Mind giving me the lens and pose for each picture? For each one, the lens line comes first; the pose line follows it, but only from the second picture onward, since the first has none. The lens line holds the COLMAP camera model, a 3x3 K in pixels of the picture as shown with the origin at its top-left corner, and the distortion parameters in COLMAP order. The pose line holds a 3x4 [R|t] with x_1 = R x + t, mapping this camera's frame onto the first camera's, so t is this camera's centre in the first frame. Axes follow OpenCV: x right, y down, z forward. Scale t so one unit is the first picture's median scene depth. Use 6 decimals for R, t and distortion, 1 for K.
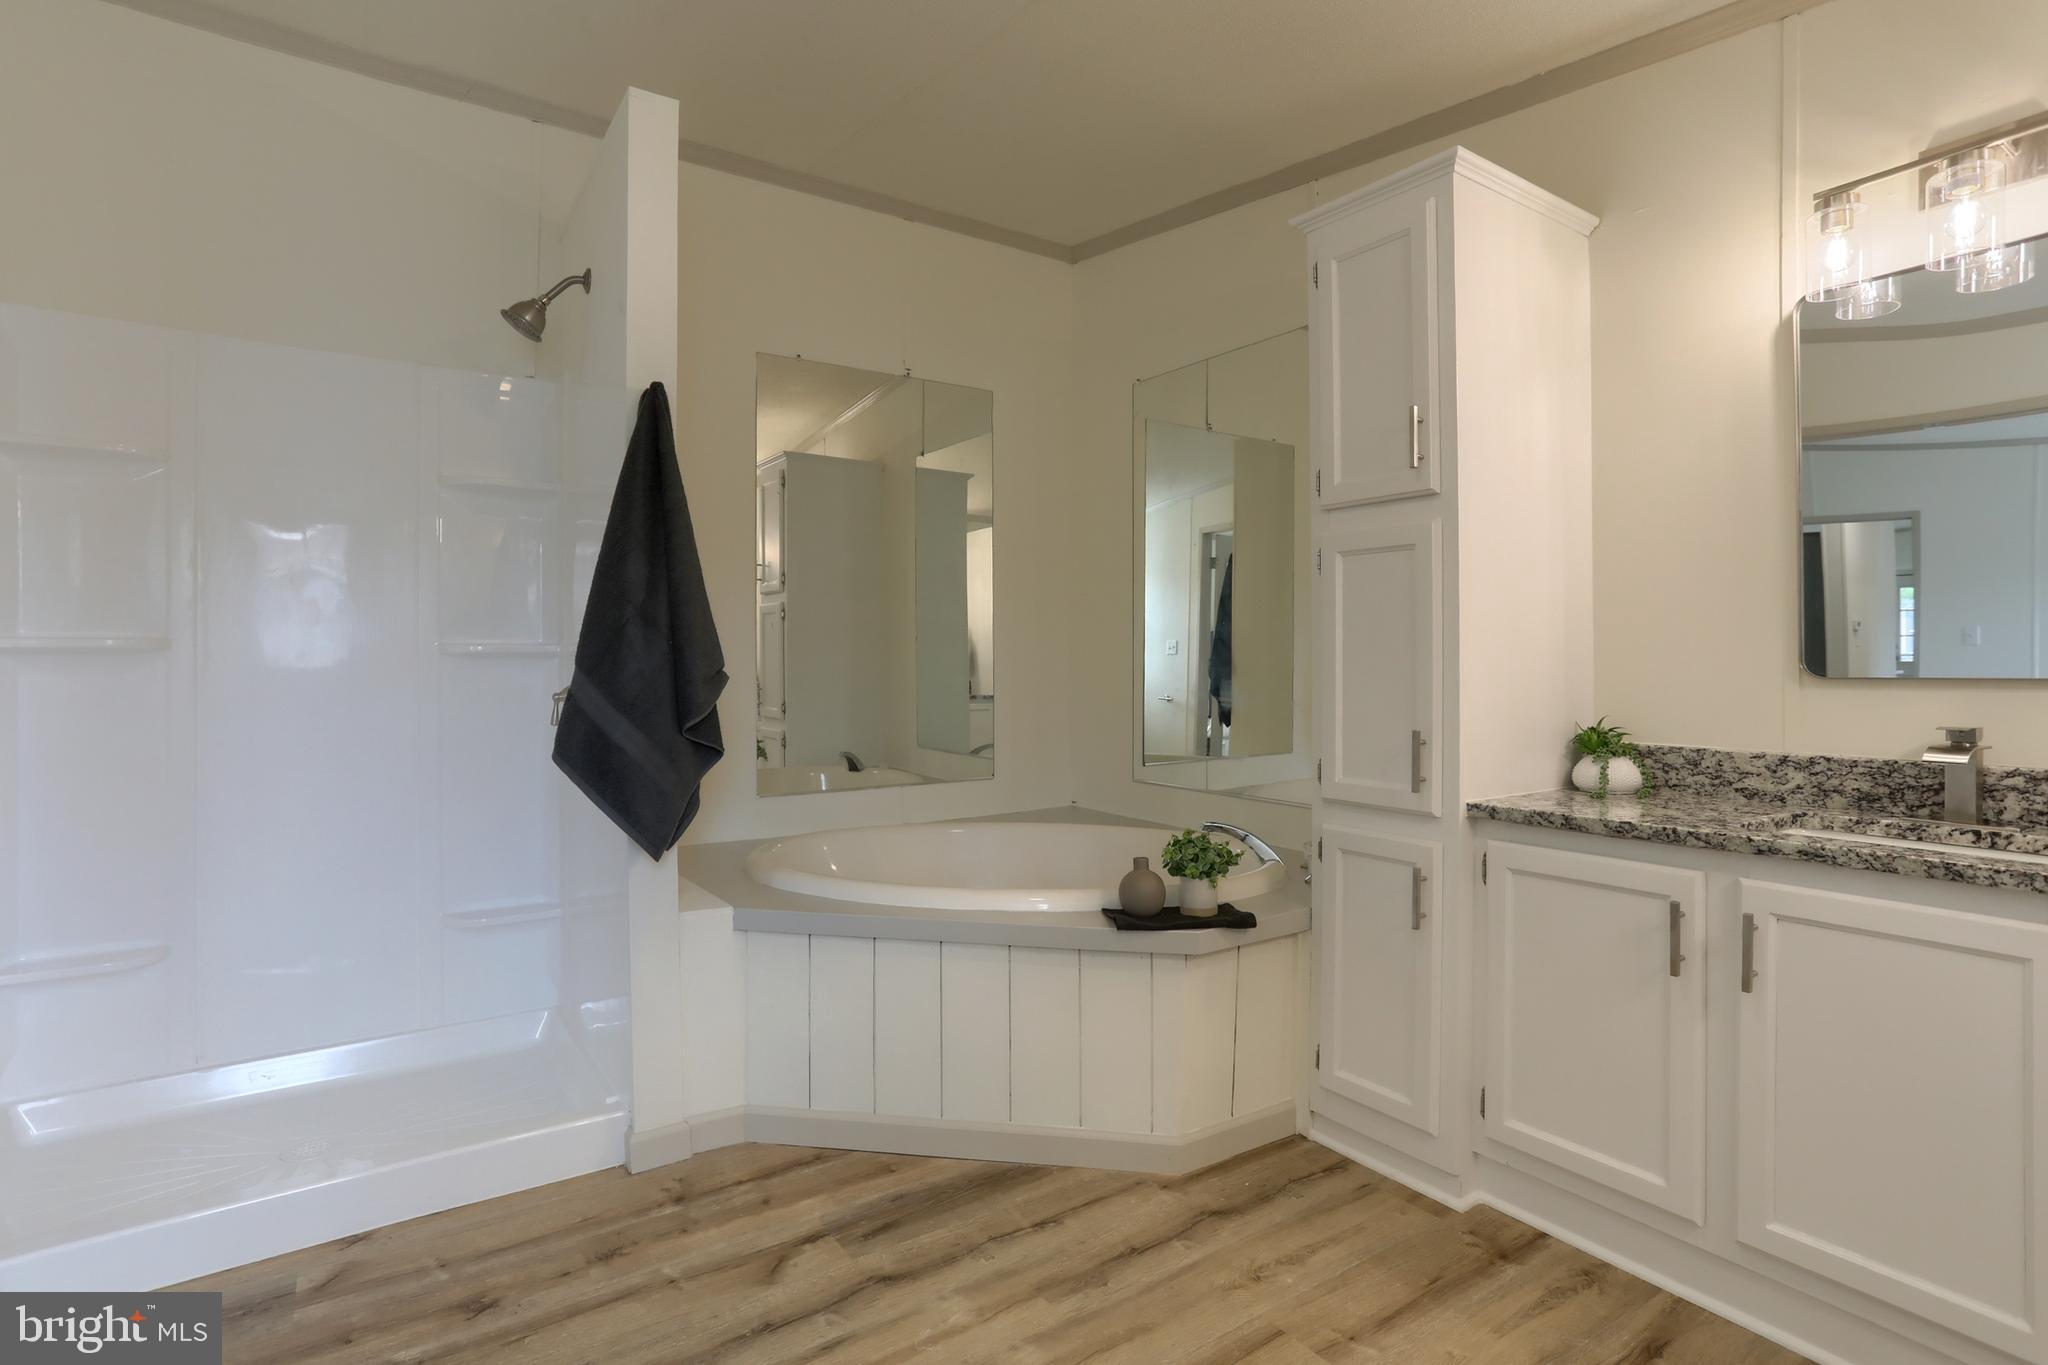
lens RADIAL K [[1036.5, 0, 1036.2], [0, 1036.5, 663.4], [0, 0, 1]] dist [-0.051631, 0.024502]
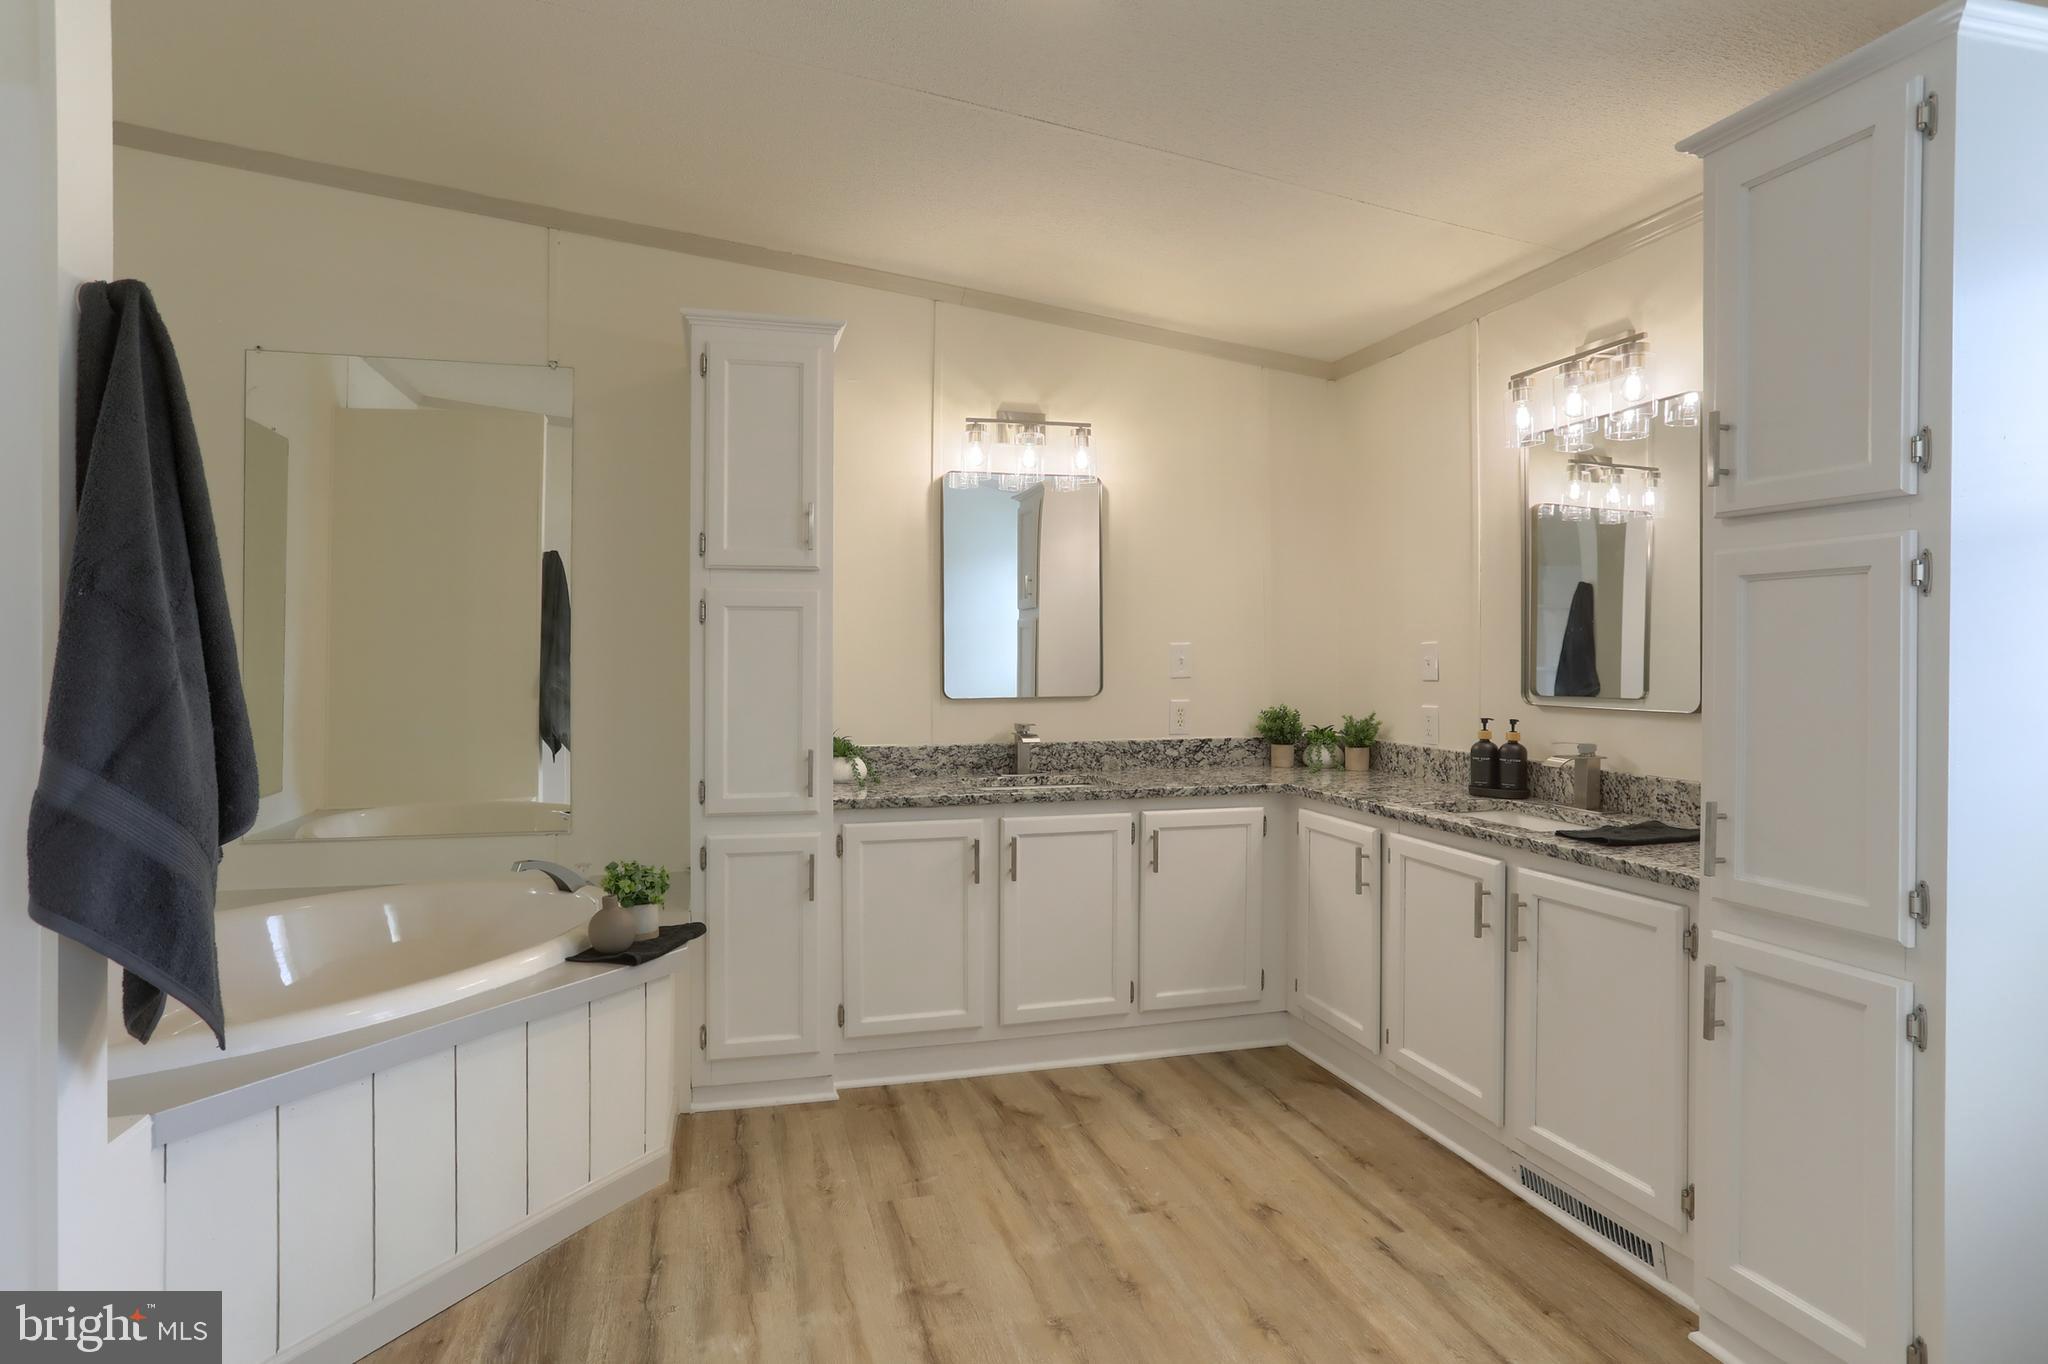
lens RADIAL K [[1036.5, 0, 1009.6], [0, 1036.5, 661.7], [0, 0, 1]] dist [-0.051631, 0.024502]
pose [[0.329788, -0.003975, 0.944047, -0.817996], [0.000967, 0.999992, 0.003873, -0.053796], [-0.944055, -0.000364, 0.329789, 0.333263]]
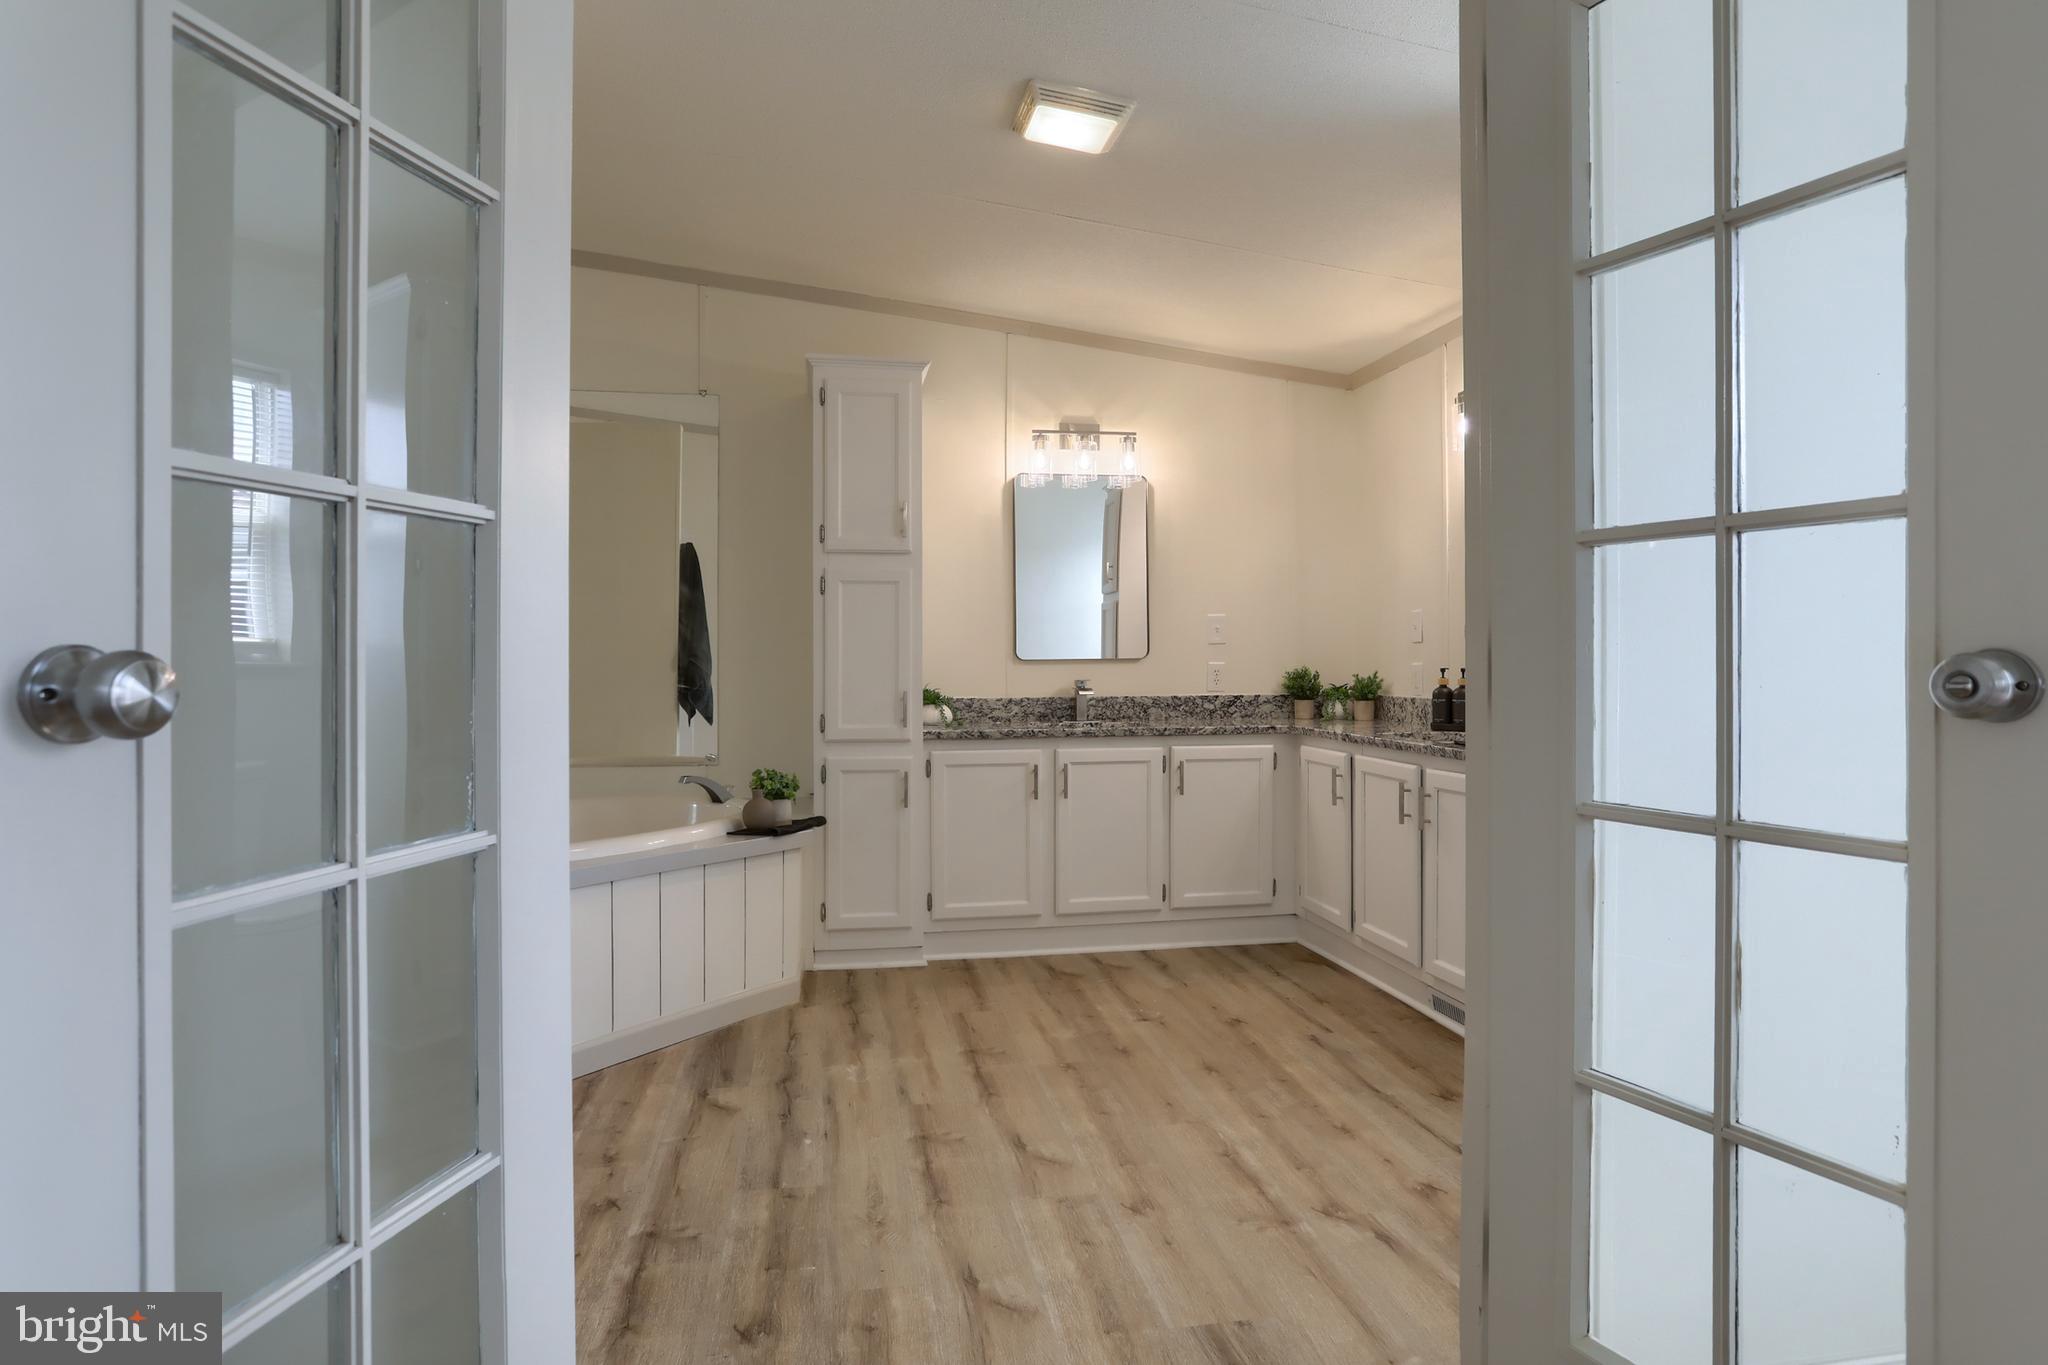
lens RADIAL K [[1131.2, 0, 1084.4], [0, 1131.2, 666.0], [0, 0, 1]] dist [-0.032109, 0.001536]
pose [[0.375215, -0.005013, 0.926924, -1.297711], [0.004278, 0.999984, 0.003677, 0.018402], [-0.926928, 0.002586, 0.375230, 0.018893]]
